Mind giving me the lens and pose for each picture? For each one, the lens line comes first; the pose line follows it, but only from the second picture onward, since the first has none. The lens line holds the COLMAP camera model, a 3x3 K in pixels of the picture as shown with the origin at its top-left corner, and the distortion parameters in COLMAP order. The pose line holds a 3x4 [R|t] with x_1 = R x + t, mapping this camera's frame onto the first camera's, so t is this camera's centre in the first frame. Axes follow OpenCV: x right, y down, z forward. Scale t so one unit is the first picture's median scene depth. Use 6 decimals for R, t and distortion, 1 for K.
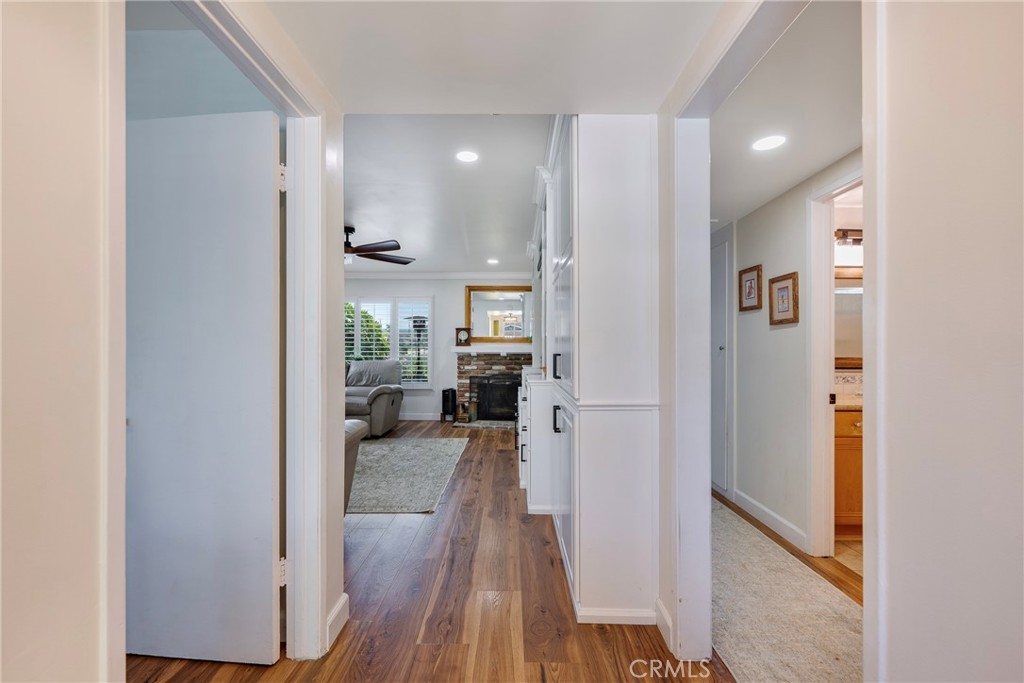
lens RADIAL K [[413.9, 0, 508.5], [0, 413.9, 345.0], [0, 0, 1]] dist [0.000960, 0.000075]
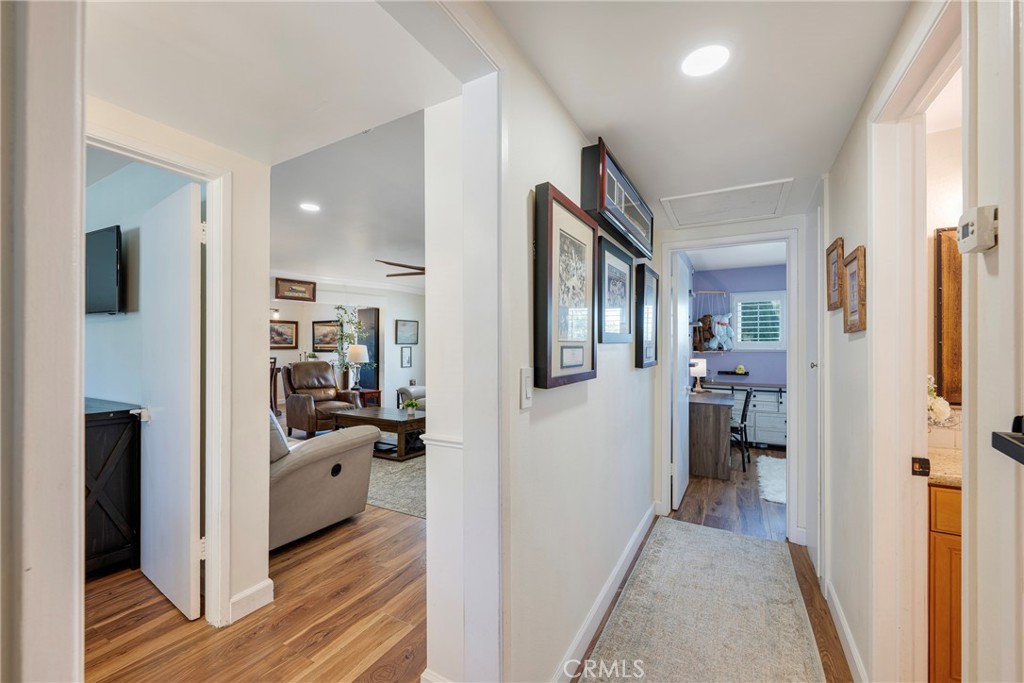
lens RADIAL K [[412.0, 0, 511.9], [0, 412.0, 347.6], [0, 0, 1]] dist [-0.004350, -0.000405]
pose [[0.879756, 0.002790, -0.475418, 0.654003], [-0.003505, 0.999994, -0.000618, -0.032836], [0.475413, 0.002209, 0.879760, 0.290474]]
